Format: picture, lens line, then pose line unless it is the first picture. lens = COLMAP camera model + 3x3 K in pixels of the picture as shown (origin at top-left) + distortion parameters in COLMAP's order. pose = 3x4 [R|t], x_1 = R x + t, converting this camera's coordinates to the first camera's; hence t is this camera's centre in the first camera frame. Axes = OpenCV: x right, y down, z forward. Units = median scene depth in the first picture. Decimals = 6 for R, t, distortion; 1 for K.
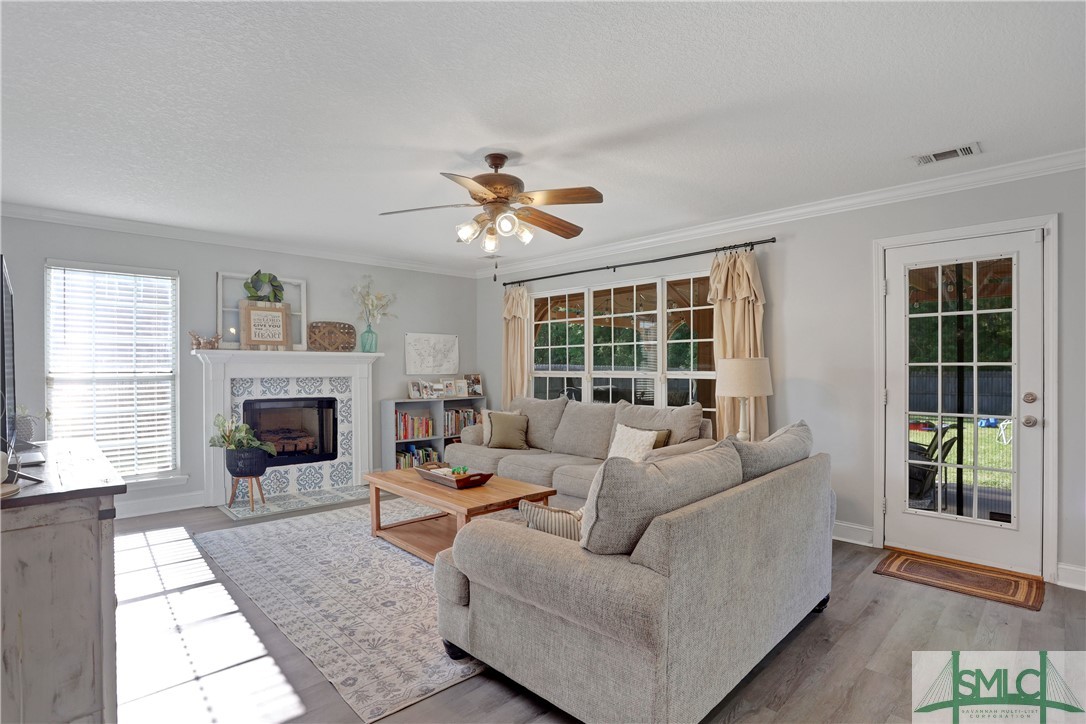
lens RADIAL K [[556.8, 0, 543.6], [0, 556.8, 364.2], [0, 0, 1]] dist [-0.044614, 0.012844]
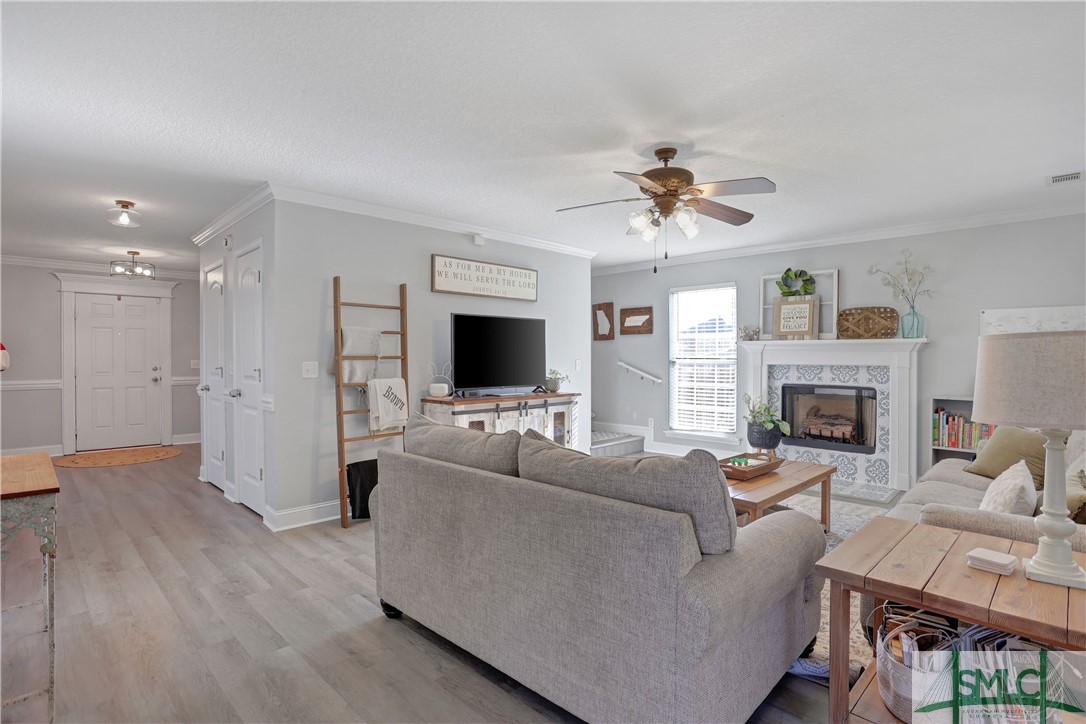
lens RADIAL K [[556.8, 0, 543.6], [0, 556.8, 359.1], [0, 0, 1]] dist [-0.044614, 0.012844]
pose [[0.015717, 0.007351, -0.999849, 0.562014], [0.003681, 0.999966, 0.007410, 0.003050], [0.999870, -0.003797, 0.015690, 0.451647]]
